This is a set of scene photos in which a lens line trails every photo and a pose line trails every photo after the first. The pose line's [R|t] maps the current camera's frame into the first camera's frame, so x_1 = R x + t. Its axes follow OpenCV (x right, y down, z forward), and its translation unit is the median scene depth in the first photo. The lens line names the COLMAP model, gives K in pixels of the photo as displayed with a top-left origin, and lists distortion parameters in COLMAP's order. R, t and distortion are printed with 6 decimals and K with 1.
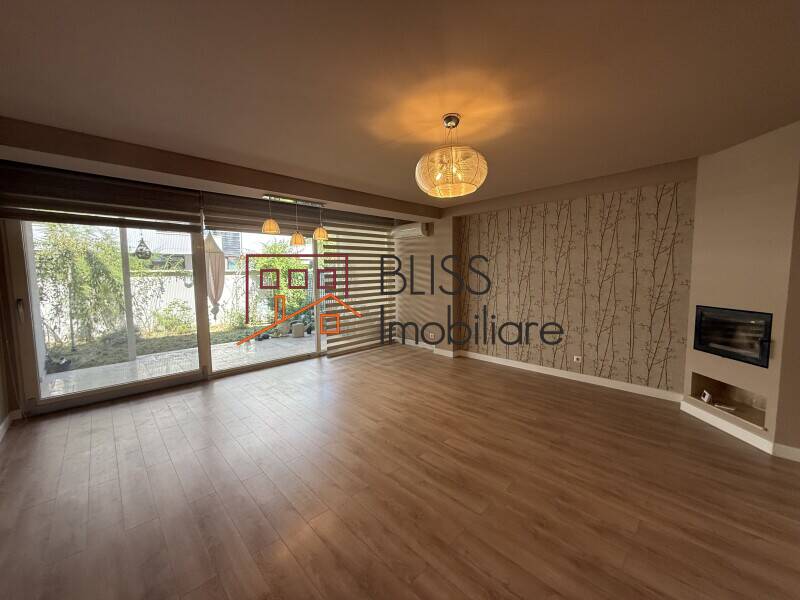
lens RADIAL K [[319.6, 0, 398.3], [0, 319.6, 298.6], [0, 0, 1]] dist [0.001284, 0.000256]
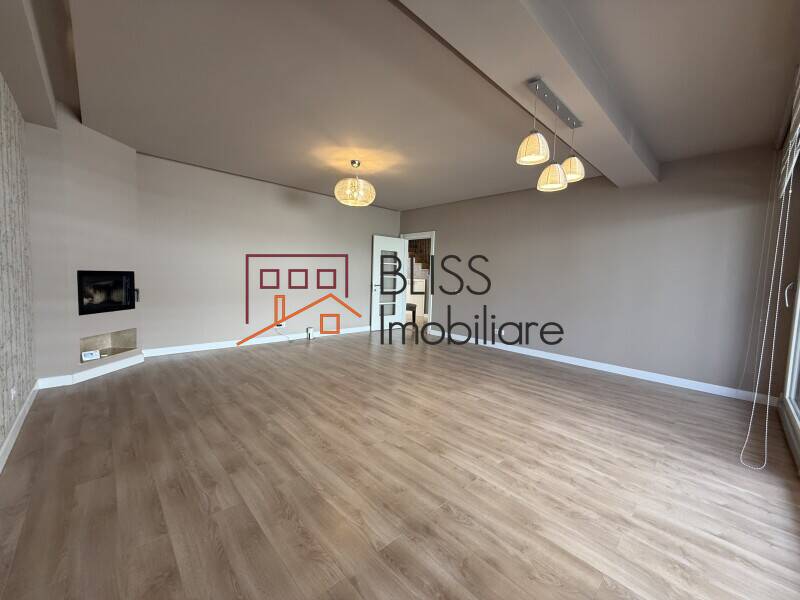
lens RADIAL K [[319.6, 0, 398.3], [0, 319.6, 298.6], [0, 0, 1]] dist [0.001284, 0.000256]
pose [[-0.999833, -0.017557, 0.005065, -0.058289], [-0.016561, 0.987786, 0.154931, -0.058091], [-0.007723, 0.154821, -0.987912, 1.784515]]
